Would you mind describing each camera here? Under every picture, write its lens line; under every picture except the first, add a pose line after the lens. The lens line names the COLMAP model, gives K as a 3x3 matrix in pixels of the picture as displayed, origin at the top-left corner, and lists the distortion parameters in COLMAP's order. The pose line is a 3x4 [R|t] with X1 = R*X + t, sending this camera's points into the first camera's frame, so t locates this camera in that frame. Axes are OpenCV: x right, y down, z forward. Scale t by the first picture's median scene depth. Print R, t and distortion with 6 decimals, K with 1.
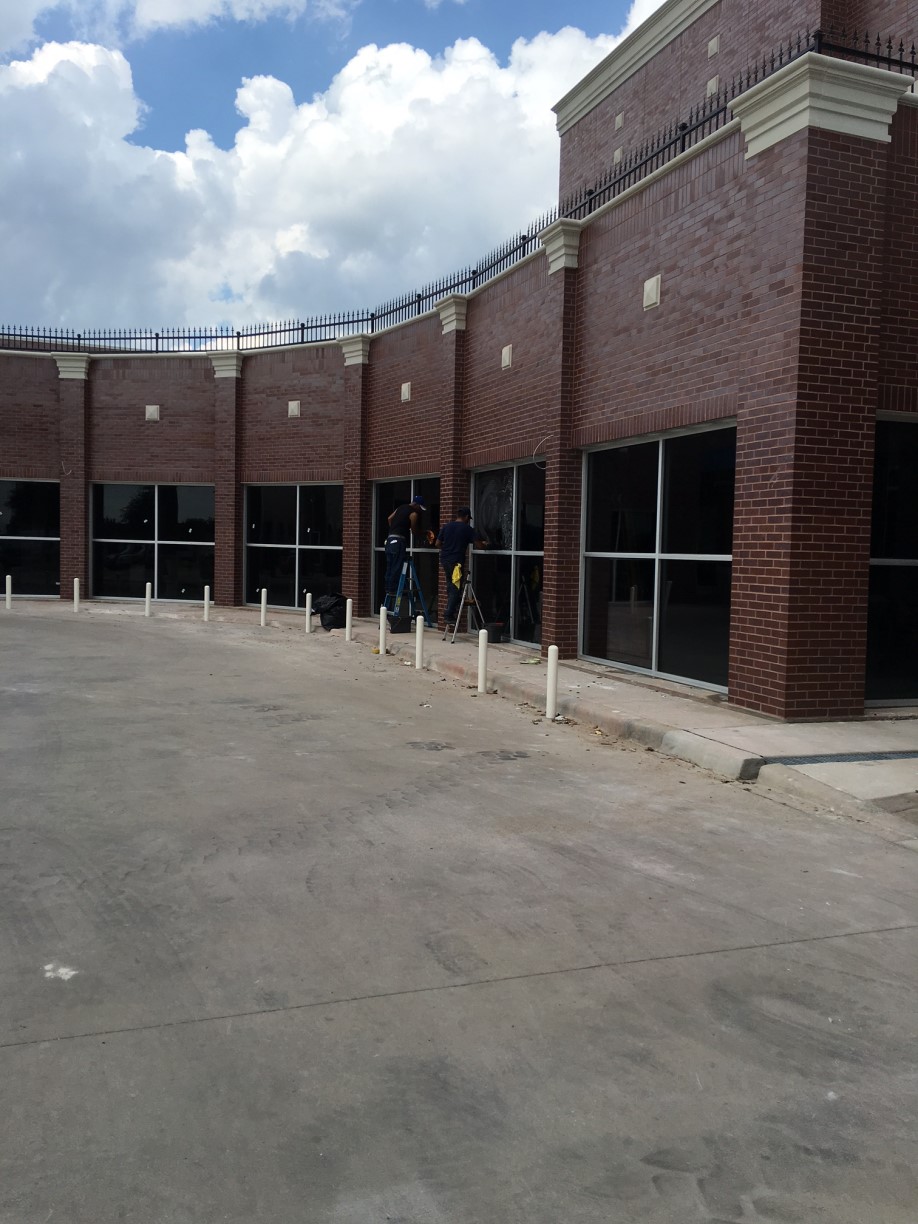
lens RADIAL K [[1028.6, 0, 459.0], [0, 1028.6, 612.0], [0, 0, 1]] dist [0.130482, -0.202071]
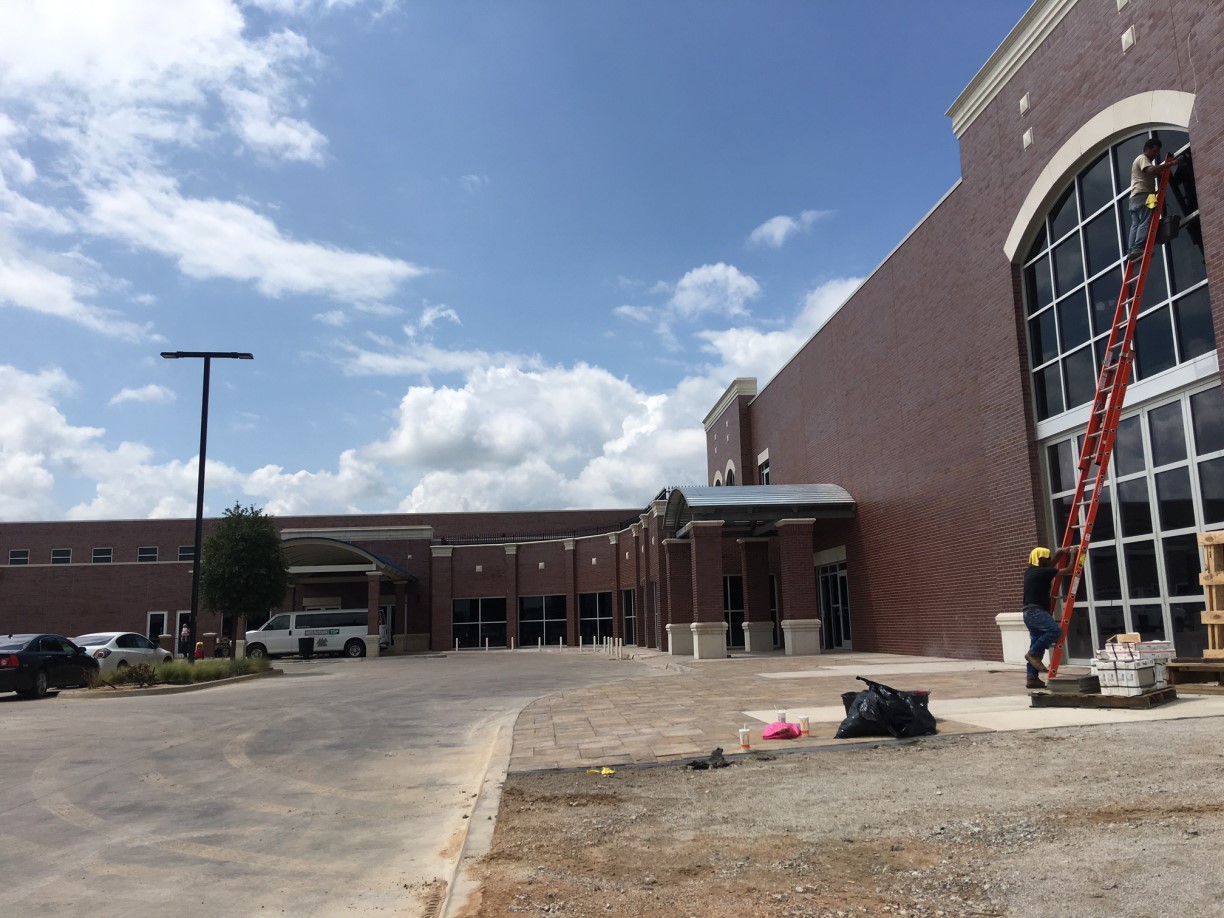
lens RADIAL K [[1028.6, 0, 612.0], [0, 1028.6, 459.0], [0, 0, 1]] dist [0.130482, -0.202071]
pose [[0.958855, -0.099451, -0.265908, 0.523508], [0.039311, 0.974123, -0.222575, 0.104286], [0.281162, 0.202964, 0.937952, -1.243015]]
